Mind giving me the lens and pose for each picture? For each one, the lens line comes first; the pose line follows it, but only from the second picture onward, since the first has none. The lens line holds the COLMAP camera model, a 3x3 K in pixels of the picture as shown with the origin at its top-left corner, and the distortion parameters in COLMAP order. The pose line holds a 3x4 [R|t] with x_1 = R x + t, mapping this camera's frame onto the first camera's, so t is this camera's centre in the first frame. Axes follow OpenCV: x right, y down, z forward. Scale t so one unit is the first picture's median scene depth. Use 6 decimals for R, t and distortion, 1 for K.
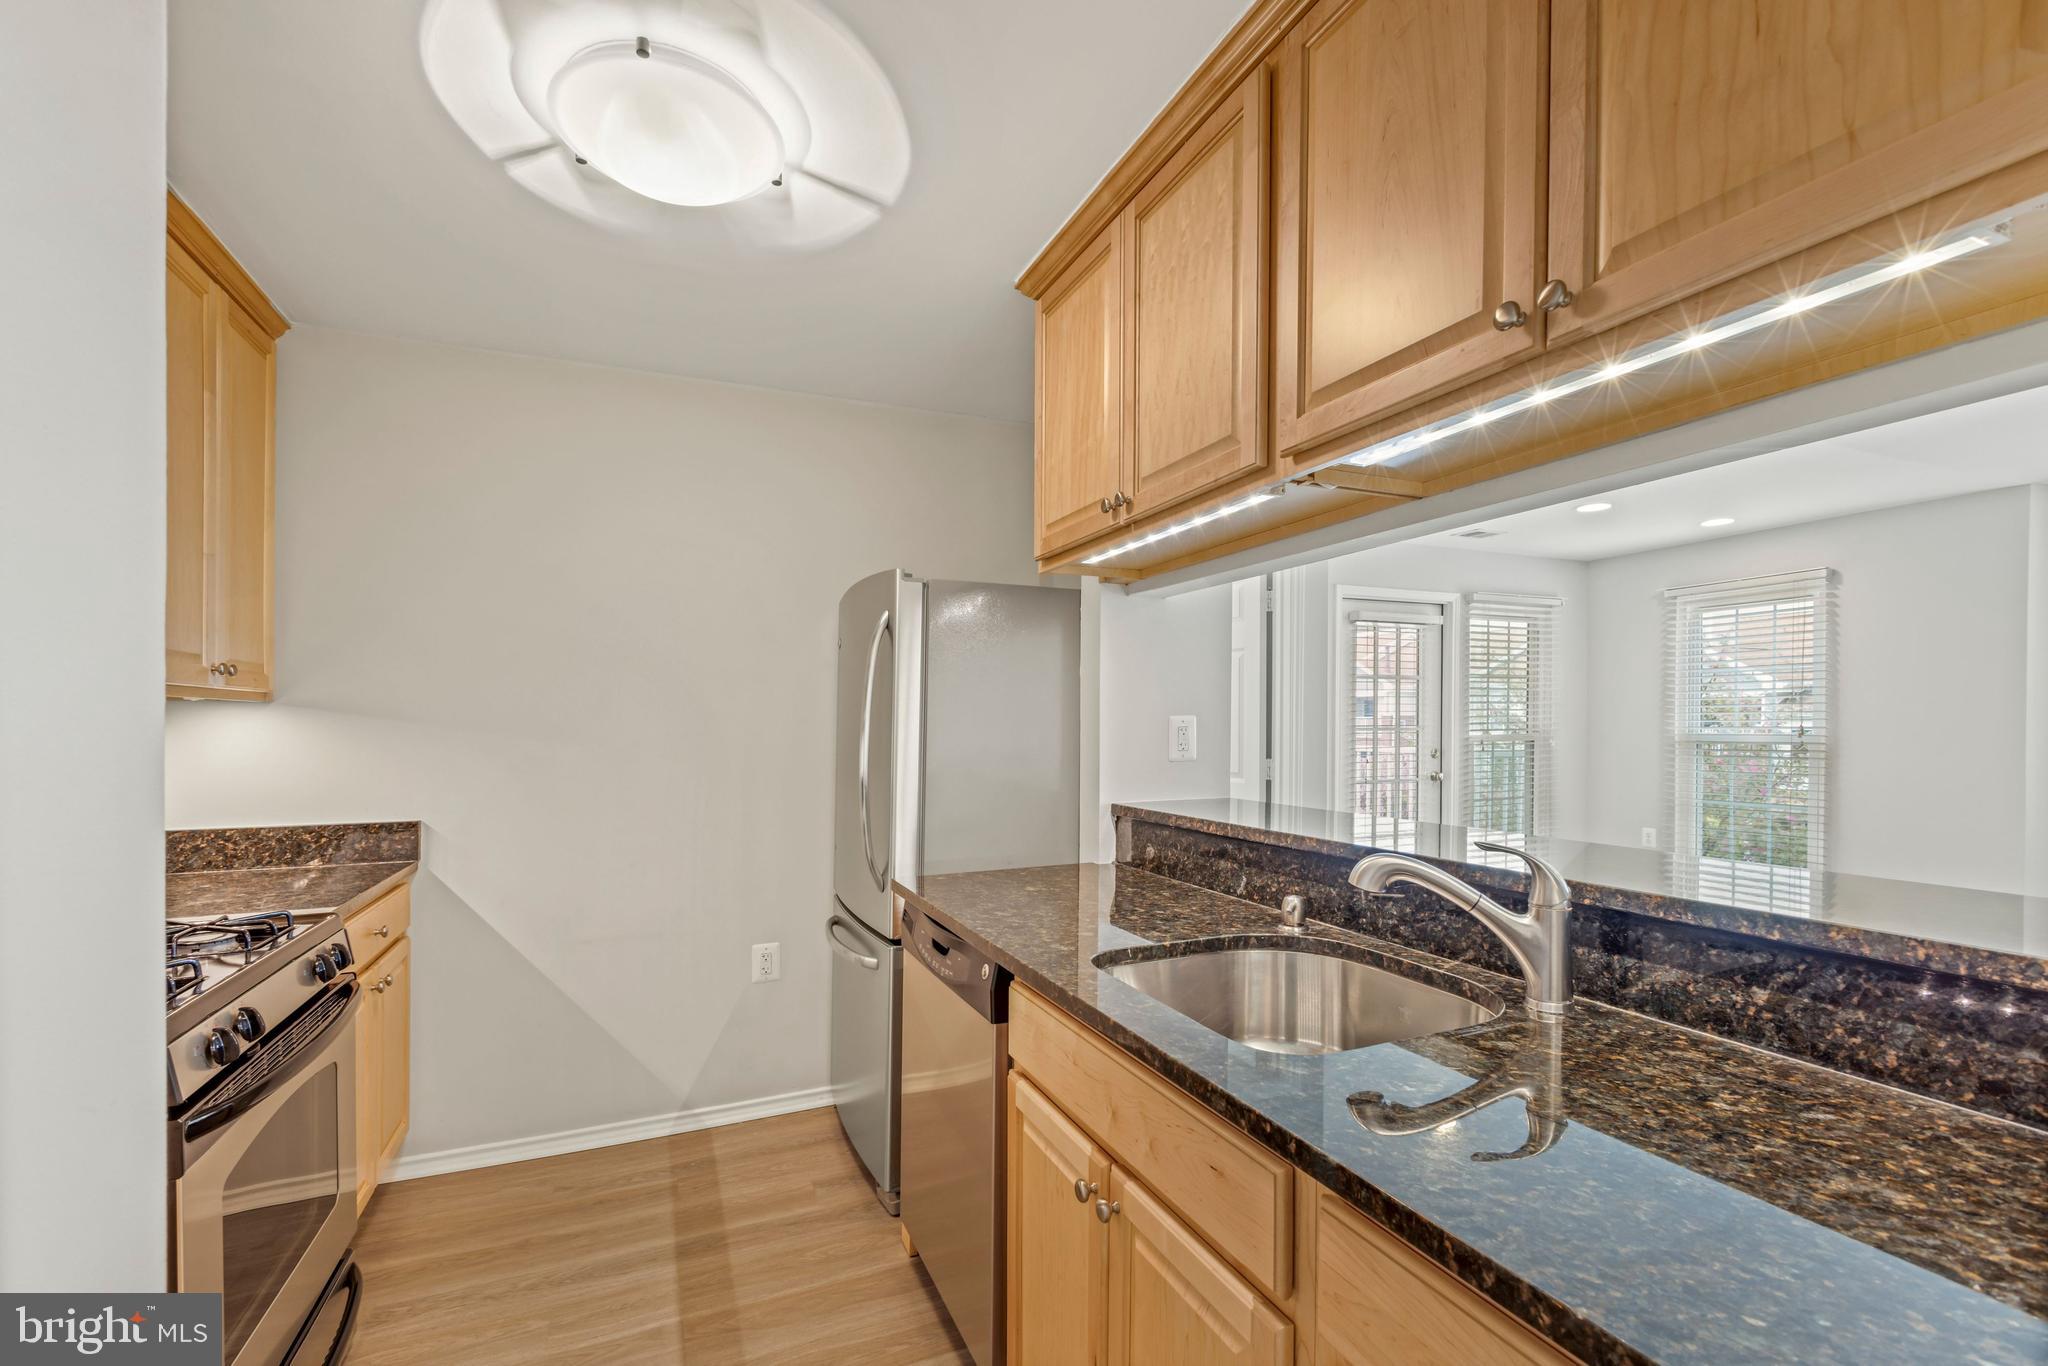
lens RADIAL K [[880.2, 0, 1021.5], [0, 880.2, 734.5], [0, 0, 1]] dist [-0.000348, 0.000789]
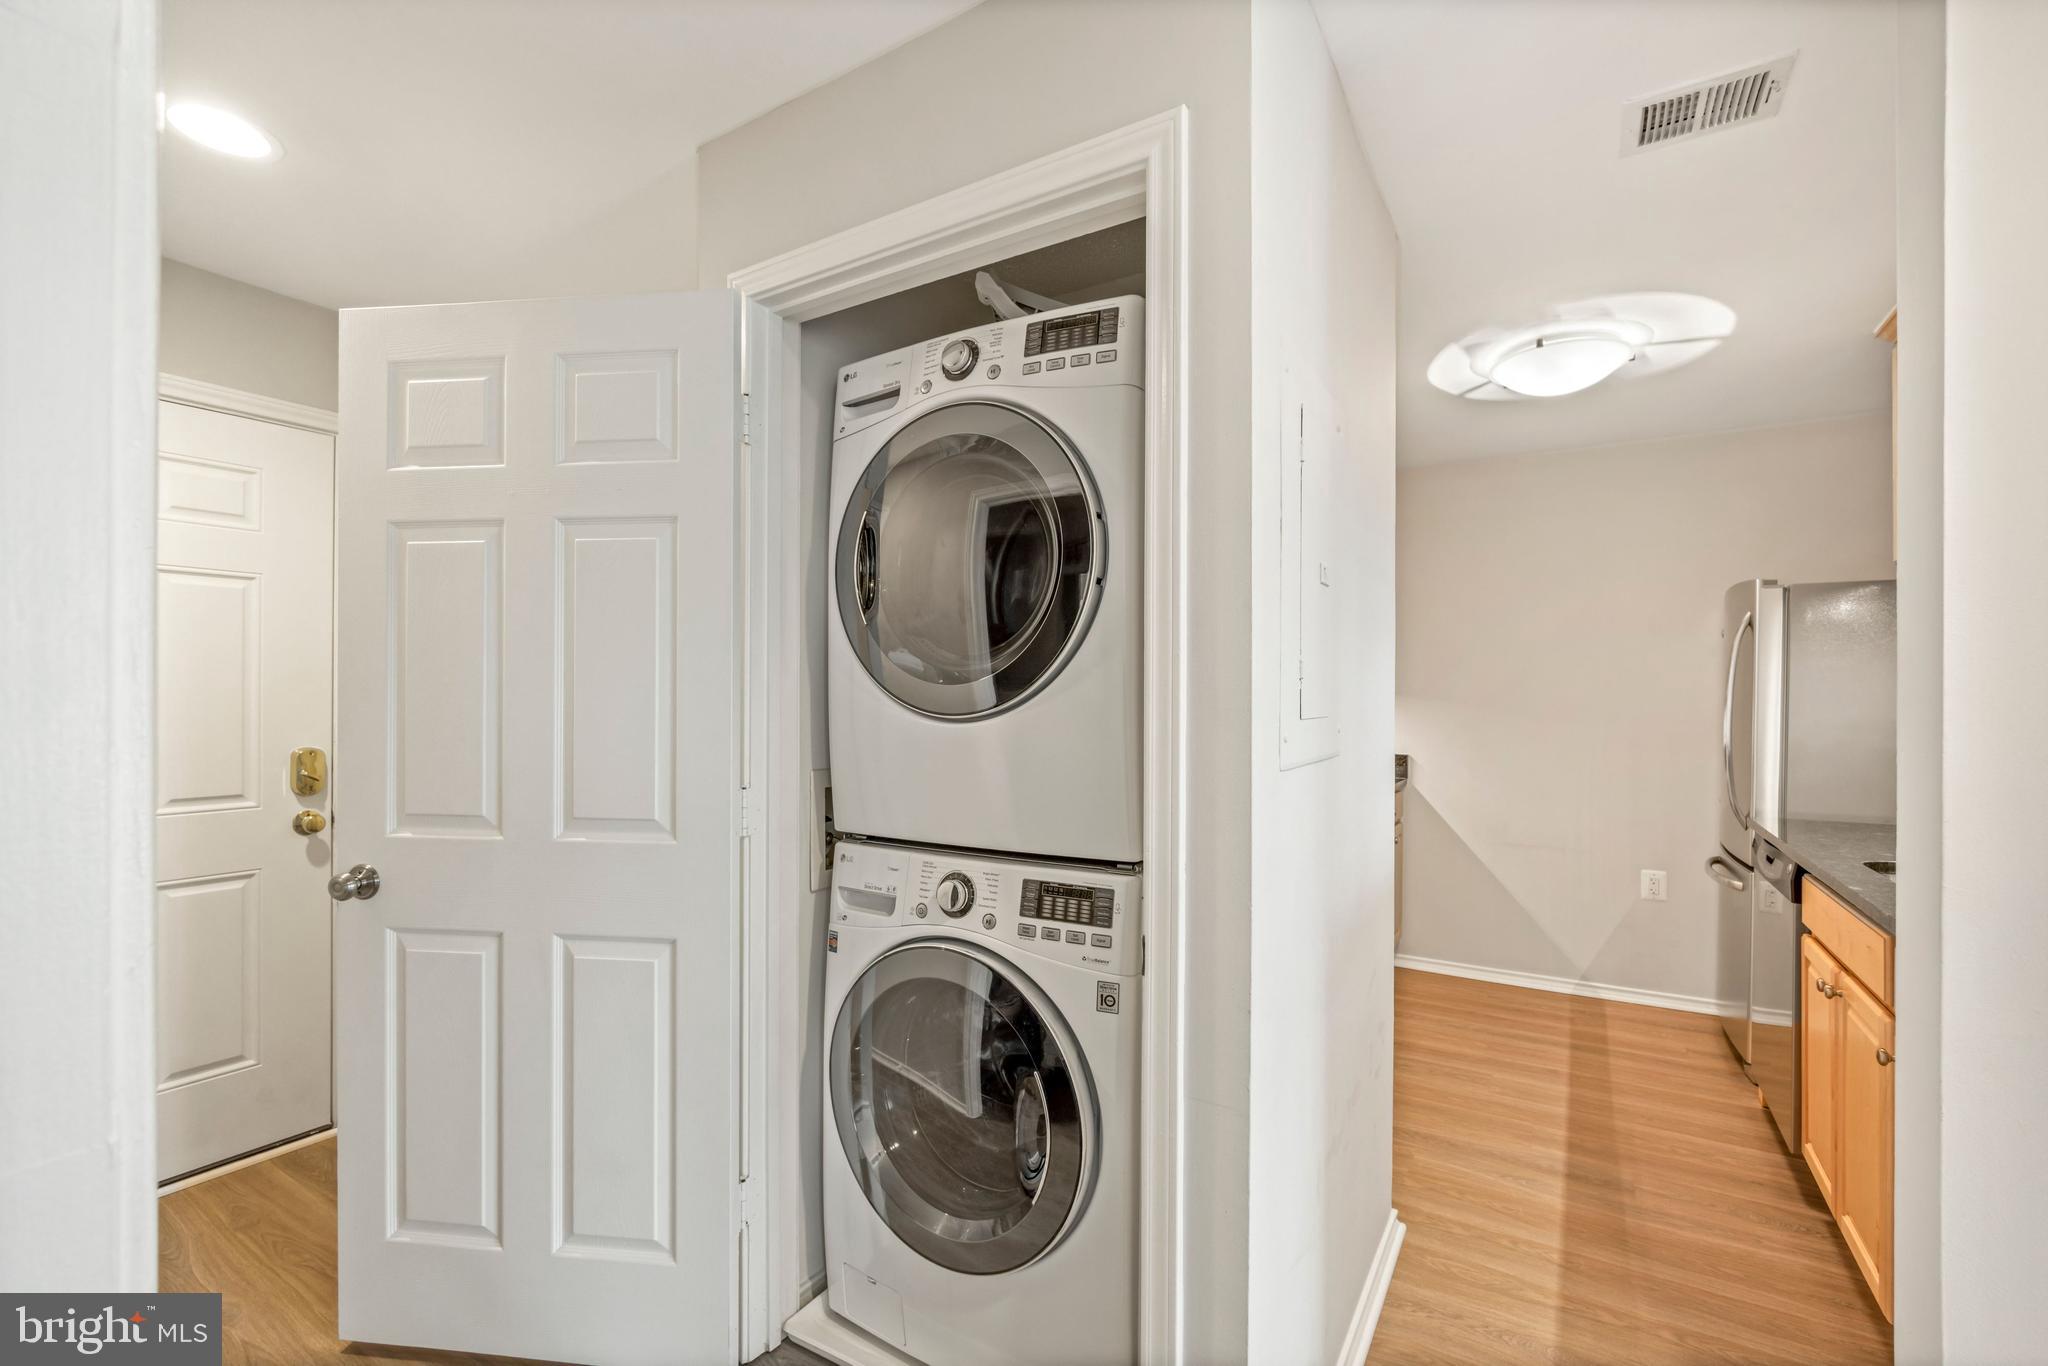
lens RADIAL K [[882.7, 0, 1016.5], [0, 882.7, 701.3], [0, 0, 1]] dist [0.000423, 0.000065]
pose [[0.562922, -0.006119, -0.826487, 0.298692], [-0.006371, 0.999911, -0.011742, 0.011798], [0.826485, 0.011875, 0.562833, -0.589667]]
